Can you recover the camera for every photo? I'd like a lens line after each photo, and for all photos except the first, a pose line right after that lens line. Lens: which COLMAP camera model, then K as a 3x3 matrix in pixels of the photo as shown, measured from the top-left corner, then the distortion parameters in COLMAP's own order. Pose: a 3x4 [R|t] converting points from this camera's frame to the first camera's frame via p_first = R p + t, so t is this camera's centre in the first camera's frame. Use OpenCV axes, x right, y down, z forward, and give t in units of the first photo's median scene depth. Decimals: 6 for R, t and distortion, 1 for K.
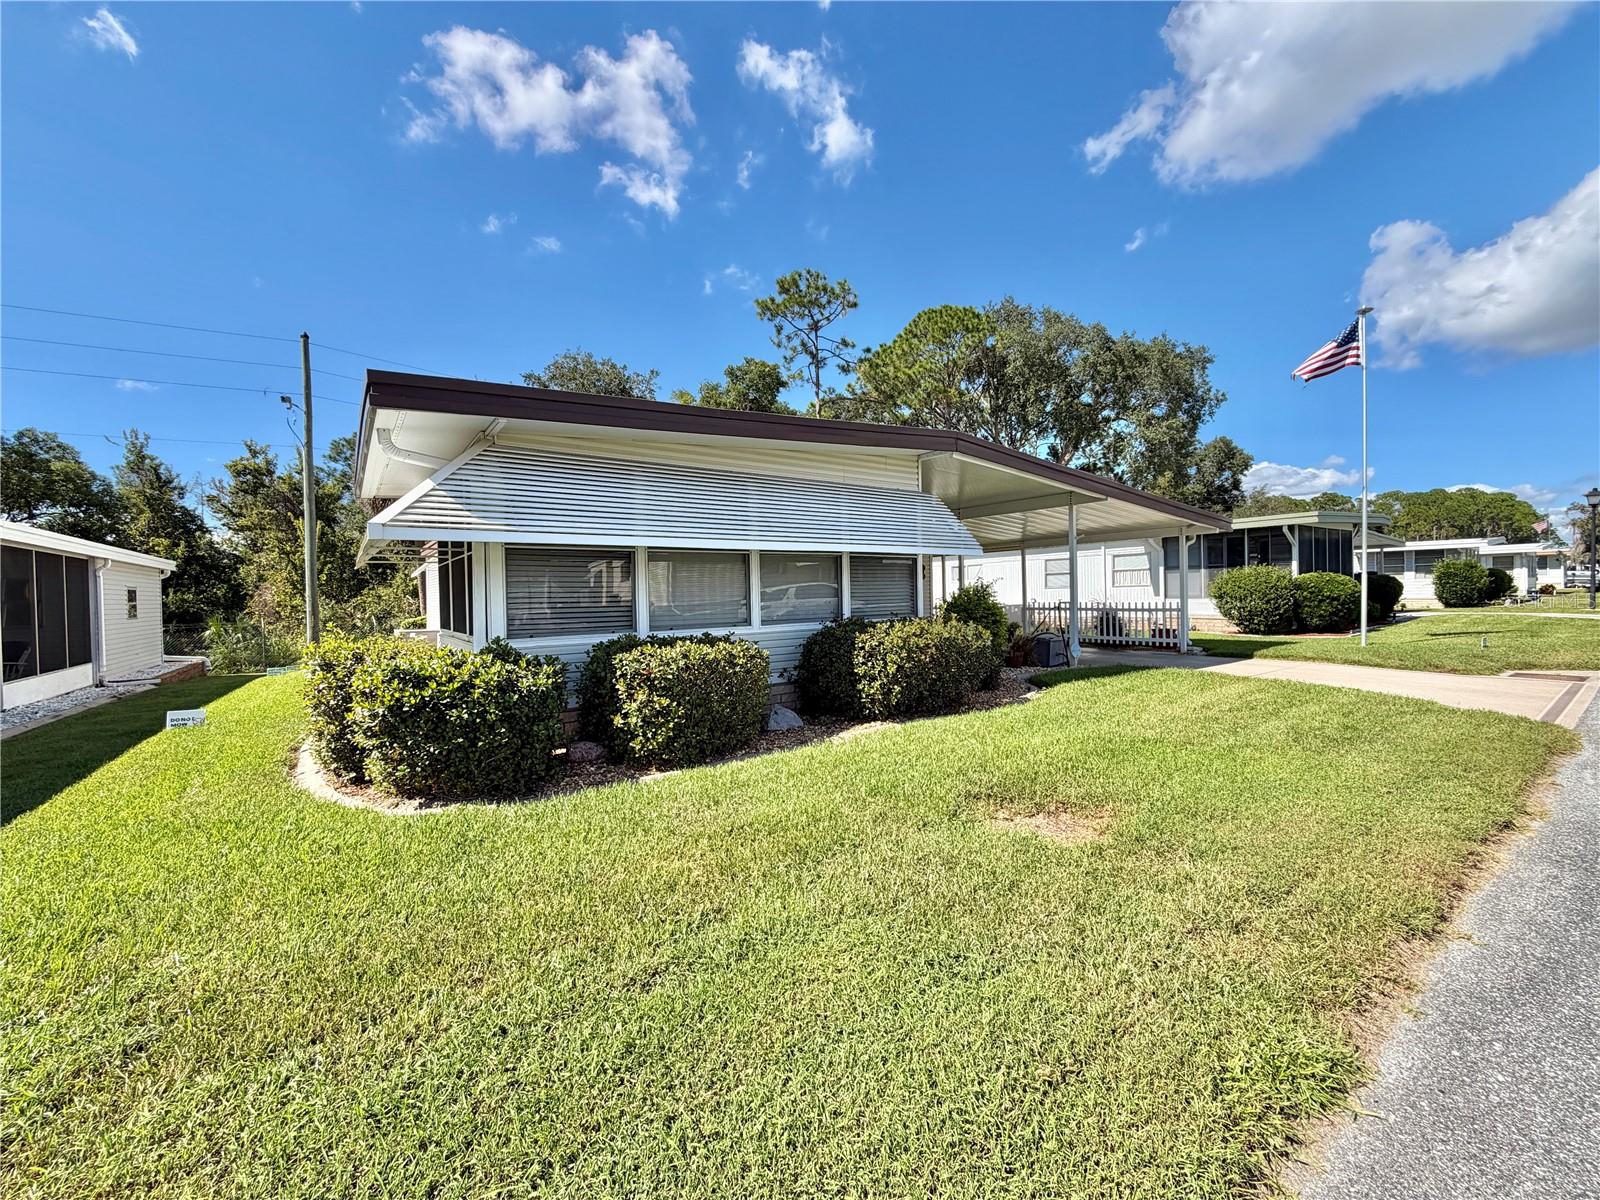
lens RADIAL K [[637.4, 0, 798.5], [0, 637.4, 603.6], [0, 0, 1]] dist [-0.000303, 0.000428]
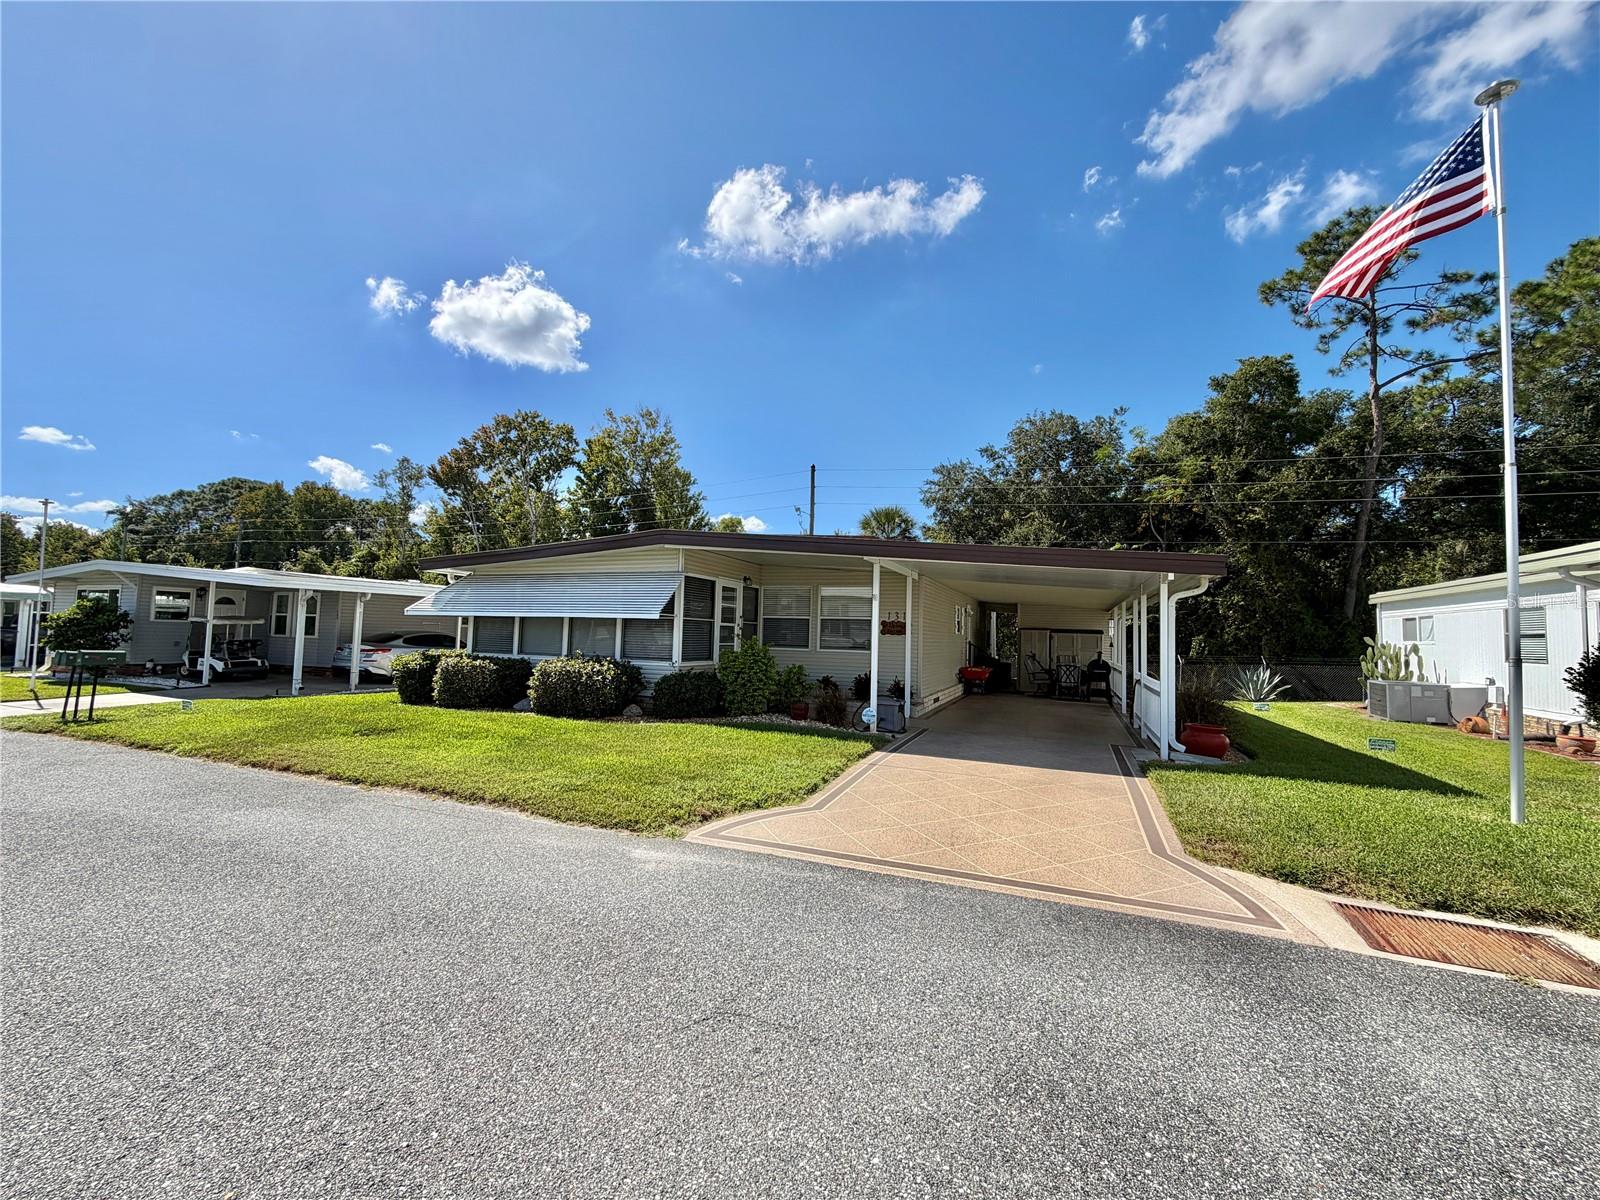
lens RADIAL K [[637.4, 0, 798.4], [0, 637.4, 600.3], [0, 0, 1]] dist [-0.000303, 0.000428]
pose [[0.519657, -0.011570, -0.854297, 0.315031], [-0.048422, 0.997902, -0.042969, -0.013855], [0.853002, 0.063695, 0.518007, 0.106559]]
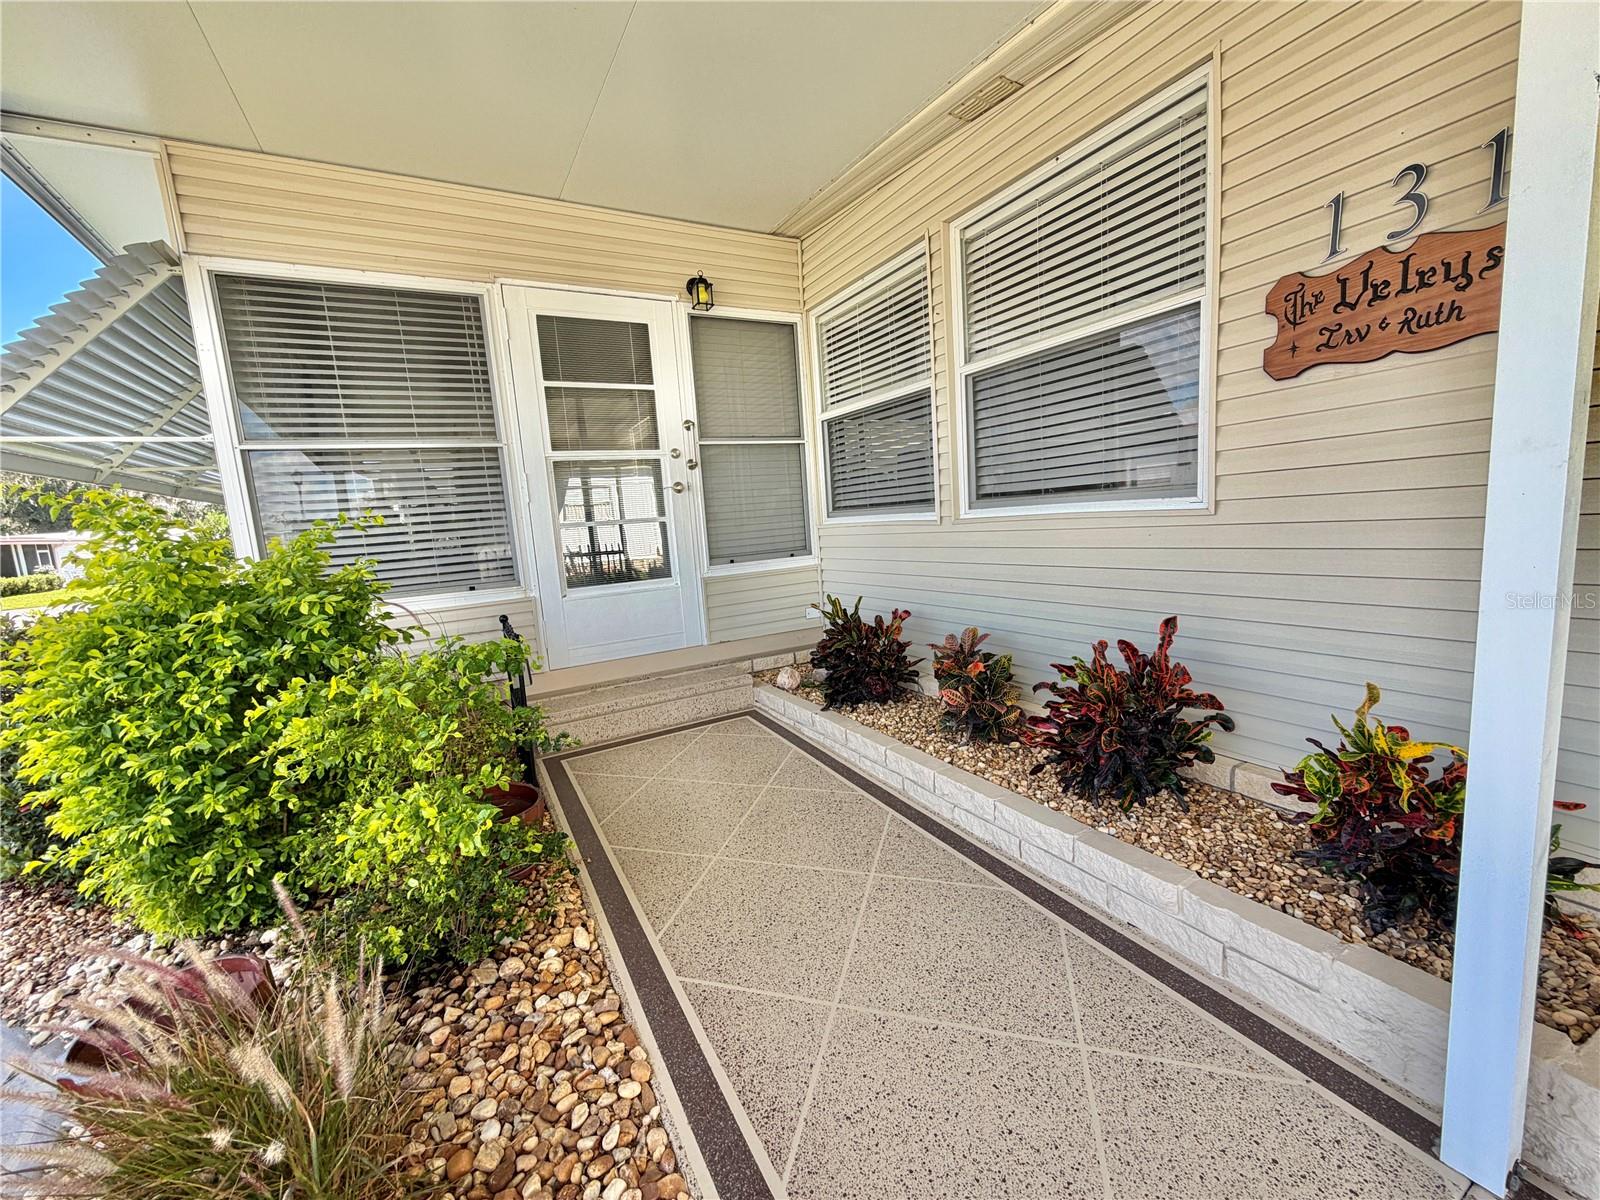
lens RADIAL K [[637.4, 0, 792.9], [0, 637.4, 603.0], [0, 0, 1]] dist [-0.000303, 0.000428]
pose [[-0.121554, 0.169802, -0.977953, 0.108694], [0.060321, 0.984701, 0.163476, -0.005558], [0.990750, -0.039120, -0.129937, 0.286573]]
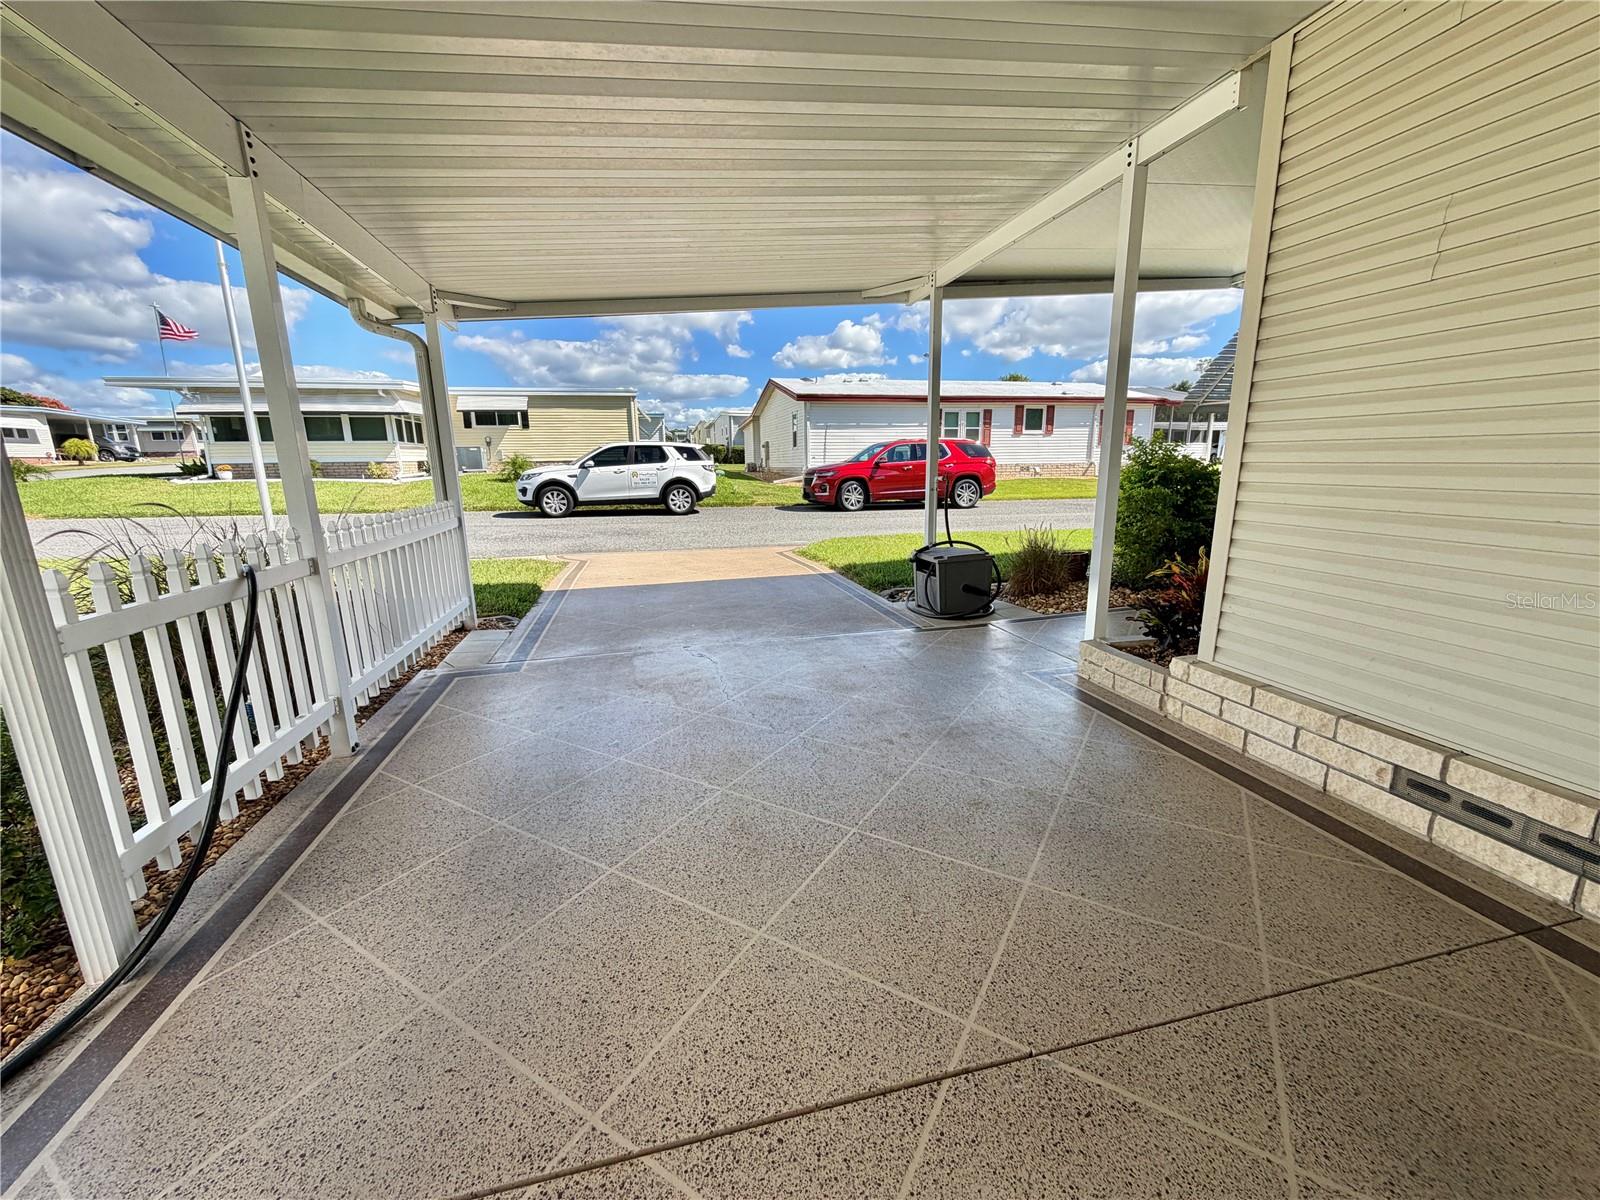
lens RADIAL K [[637.4, 0, 797.2], [0, 637.4, 601.5], [0, 0, 1]] dist [-0.000303, 0.000428]
pose [[-0.925031, -0.047457, 0.376915, 0.086196], [0.038213, 0.975511, 0.216607, -0.005528], [-0.377964, 0.214771, -0.900564, 0.414394]]
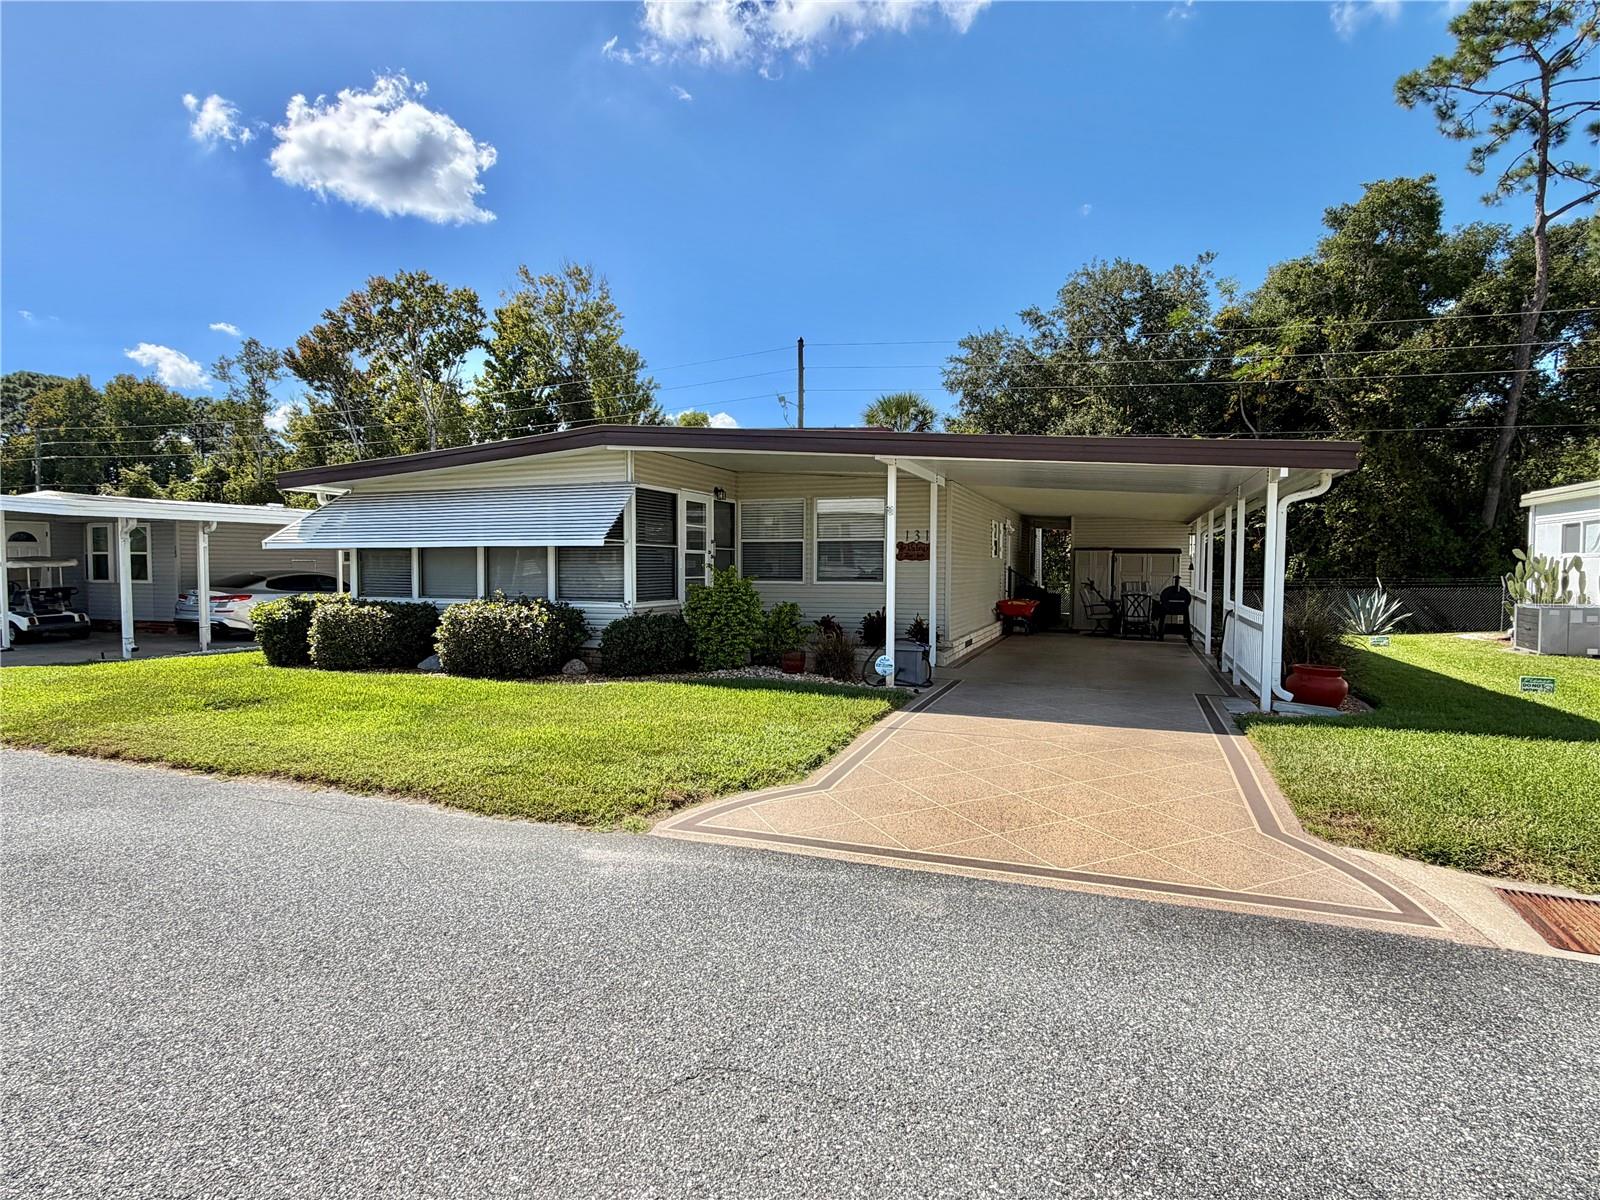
lens RADIAL K [[818.0, 0, 803.6], [0, 818.0, 601.8], [0, 0, 1]] dist [-0.001077, 0.000787]
pose [[0.539254, 0.060005, -0.840003, 0.308032], [-0.024989, 0.998159, 0.055261, -0.012903], [0.841772, -0.008809, 0.539761, 0.109239]]
